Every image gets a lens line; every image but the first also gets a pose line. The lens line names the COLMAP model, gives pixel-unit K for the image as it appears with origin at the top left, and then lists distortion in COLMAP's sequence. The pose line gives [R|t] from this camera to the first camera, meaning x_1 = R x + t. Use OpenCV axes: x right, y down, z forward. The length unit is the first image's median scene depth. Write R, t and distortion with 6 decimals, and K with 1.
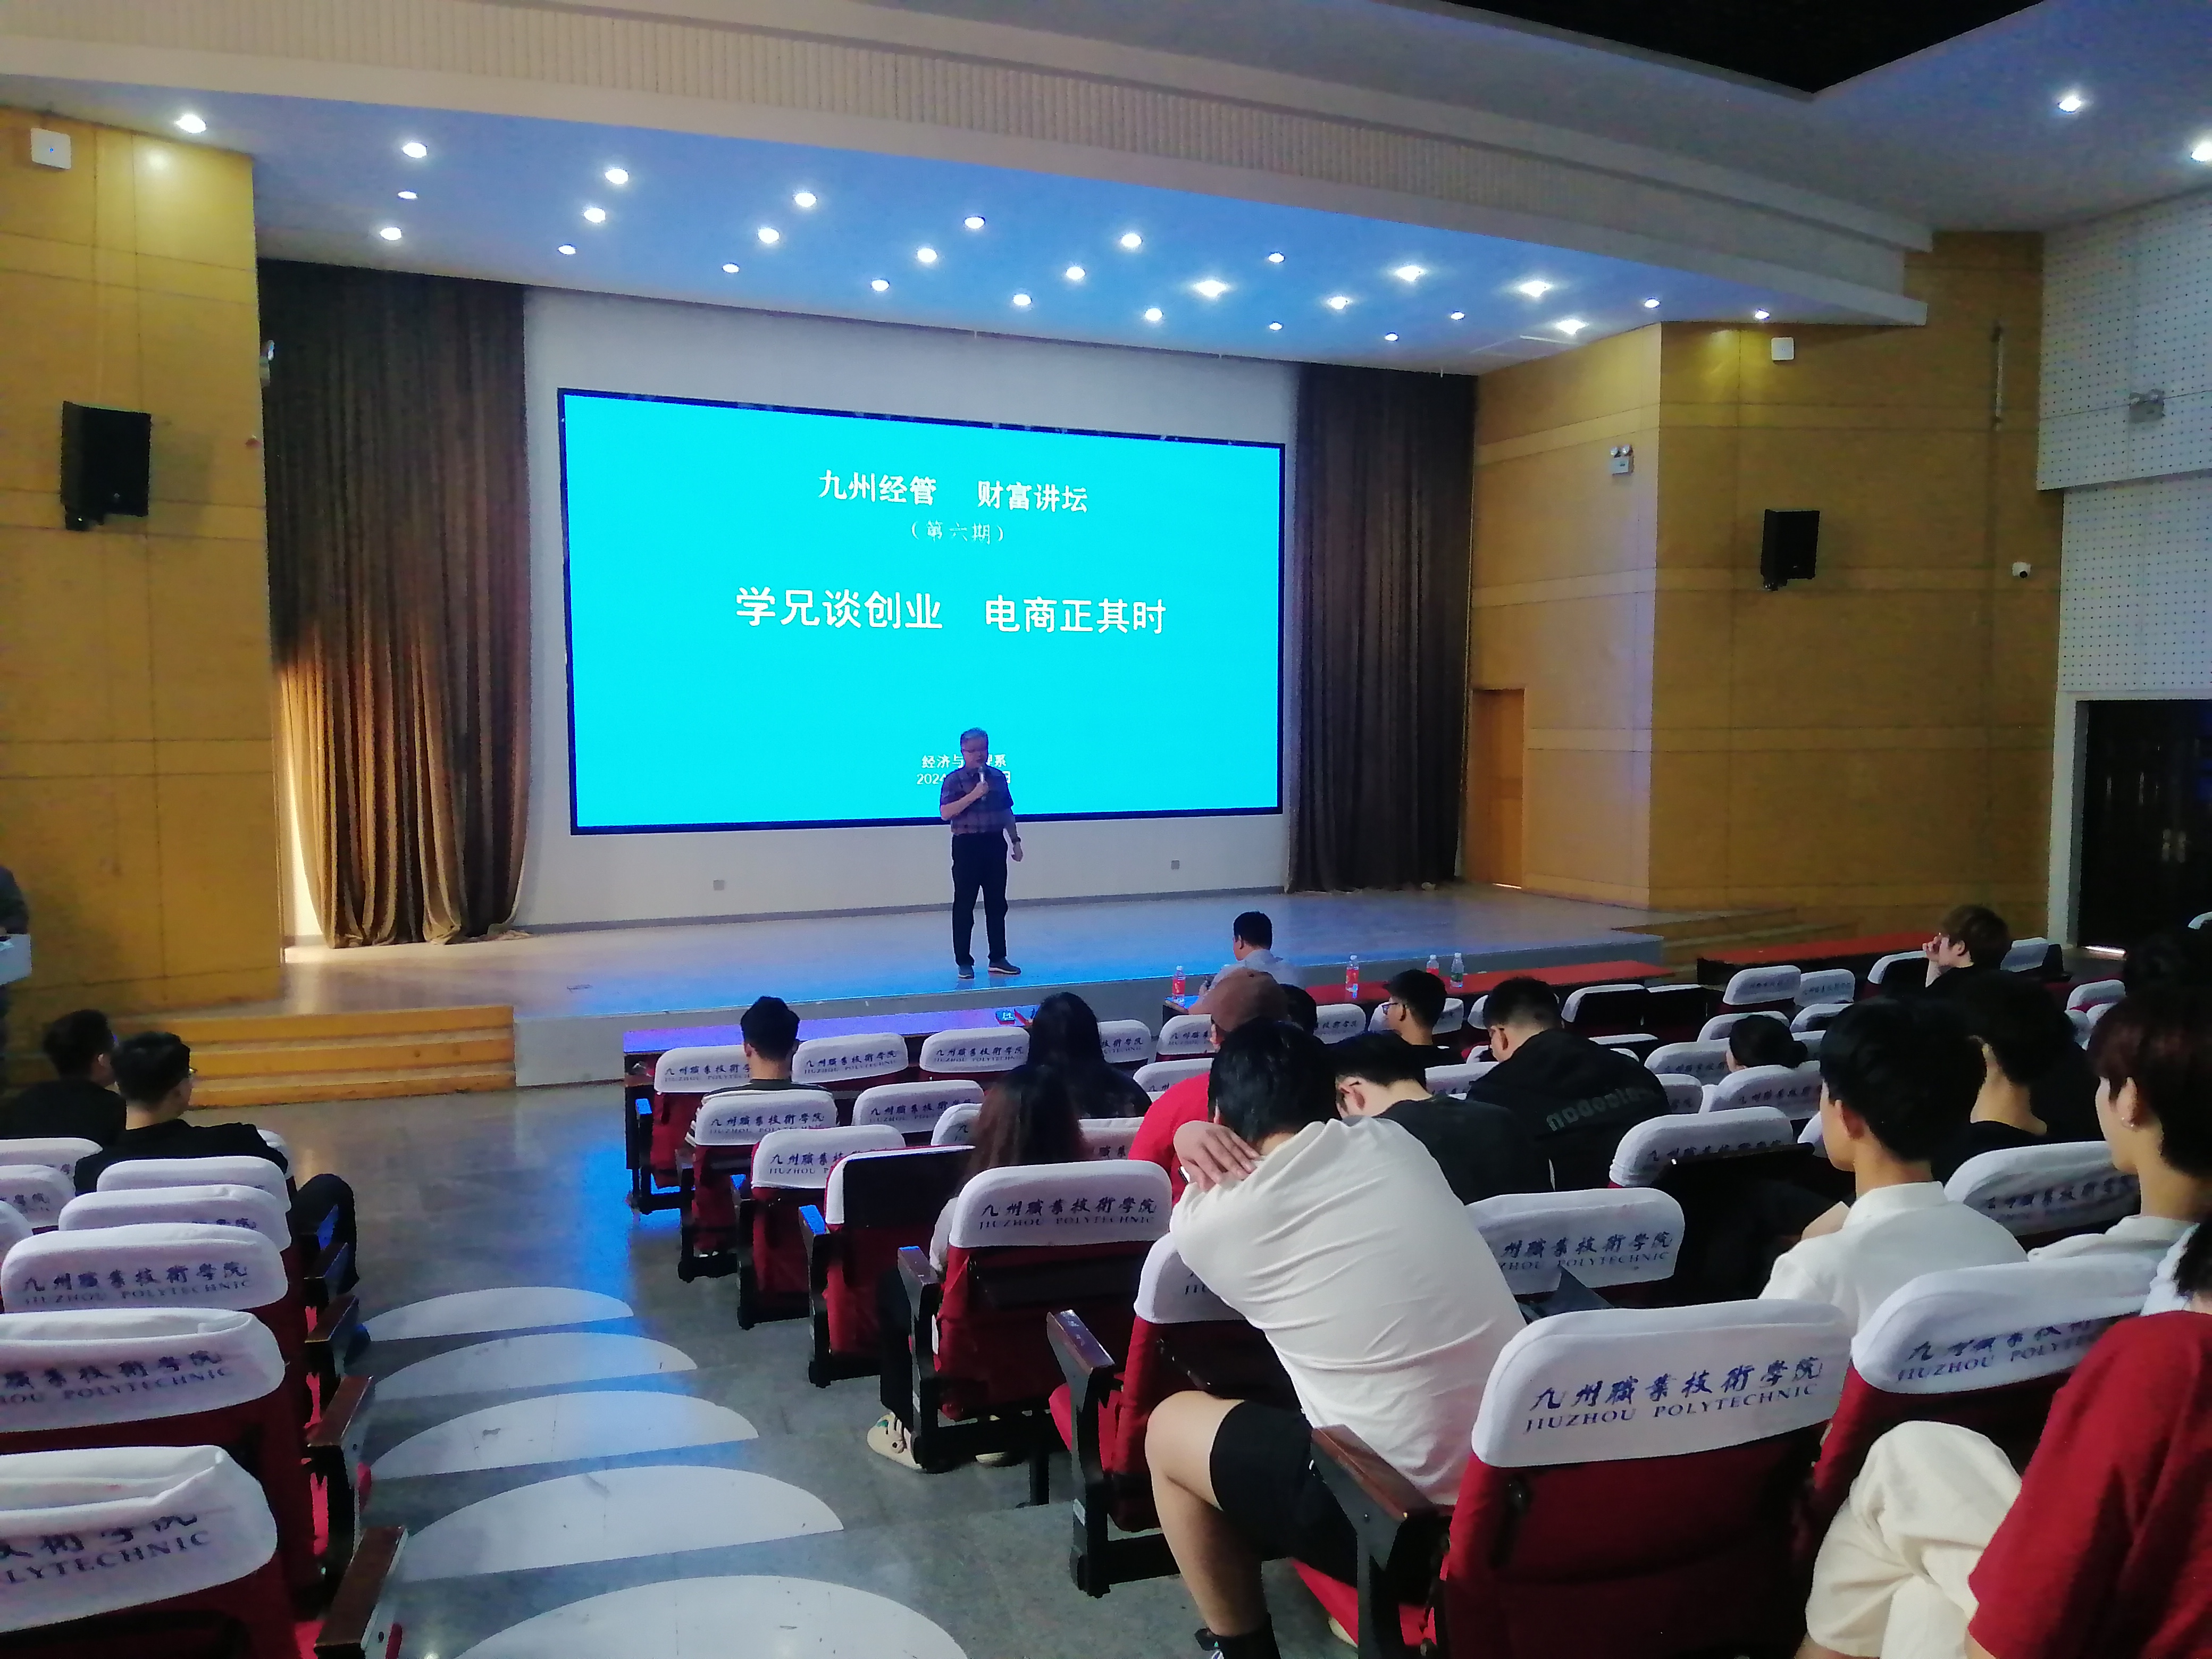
lens RADIAL K [[1773.2, 0, 1124.2], [0, 1773.2, 831.8], [0, 0, 1]] dist [0.104032, -0.182305]
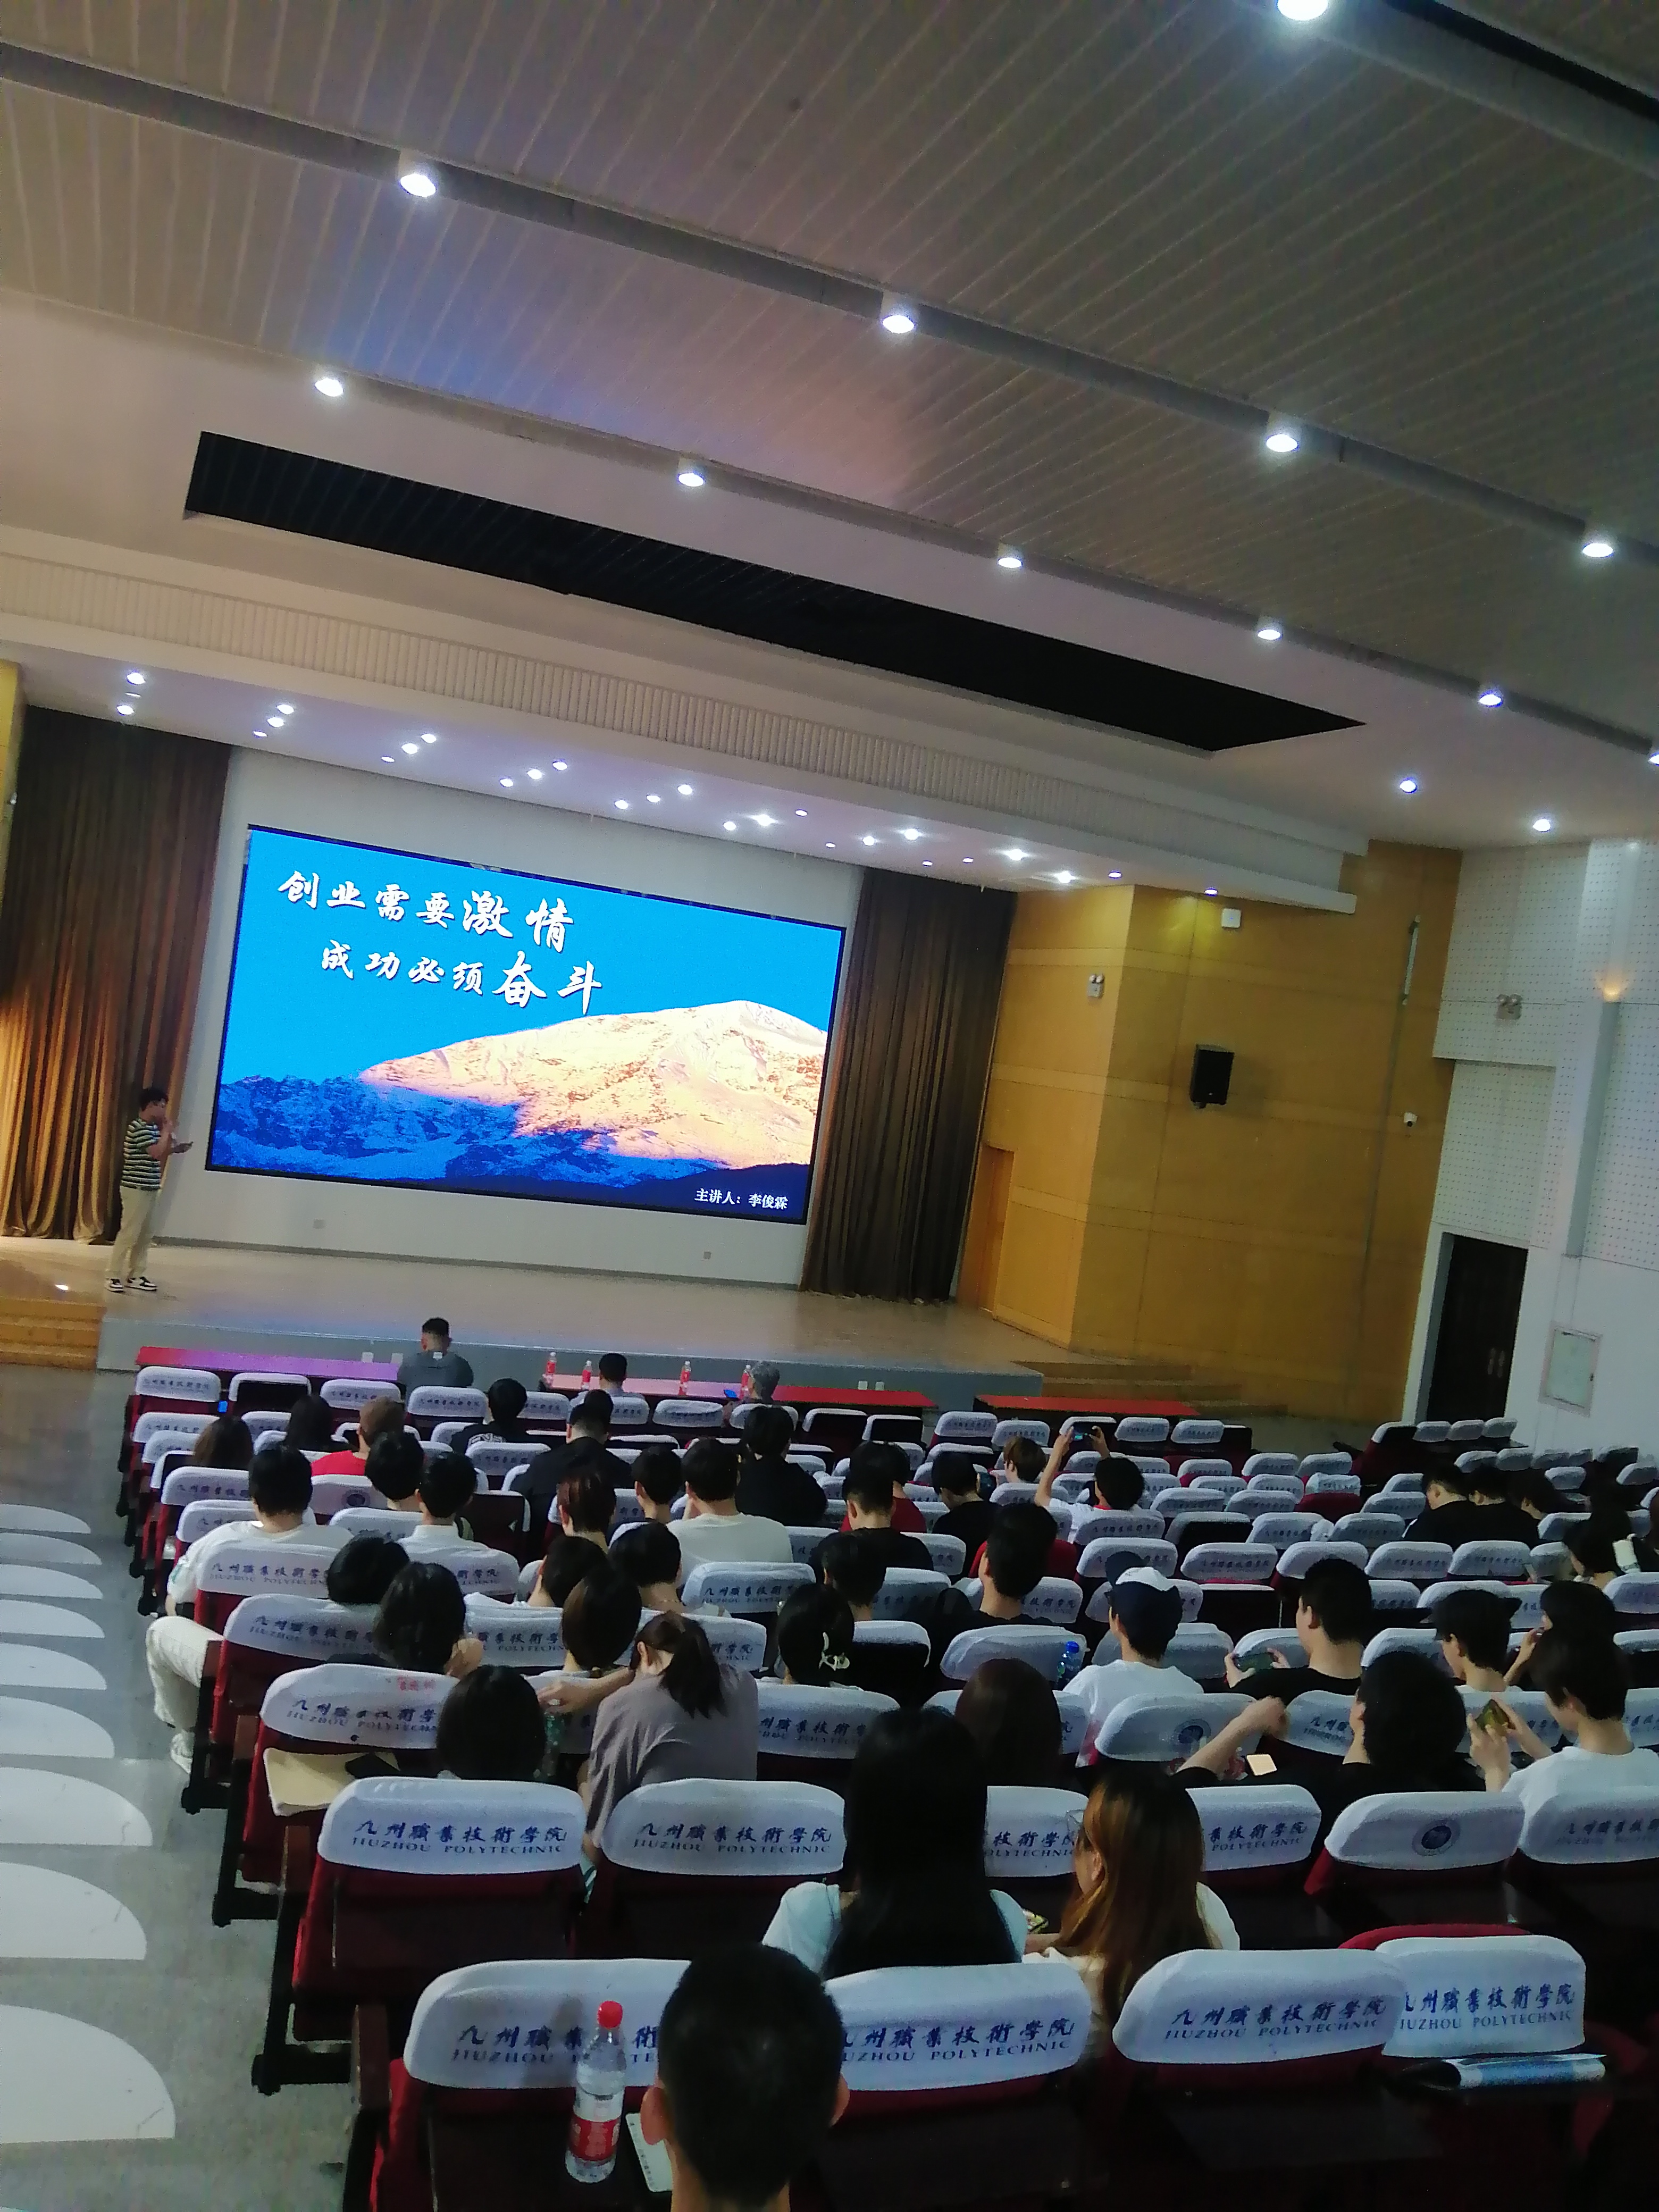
lens RADIAL K [[1765.6, 0, 837.3], [0, 1765.6, 1101.3], [0, 0, 1]] dist [0.124401, -0.206169]
pose [[0.989428, 0.141548, -0.031562, 0.192275], [-0.142706, 0.989032, -0.038091, -0.071908], [0.025824, 0.042192, 0.998776, -0.292568]]
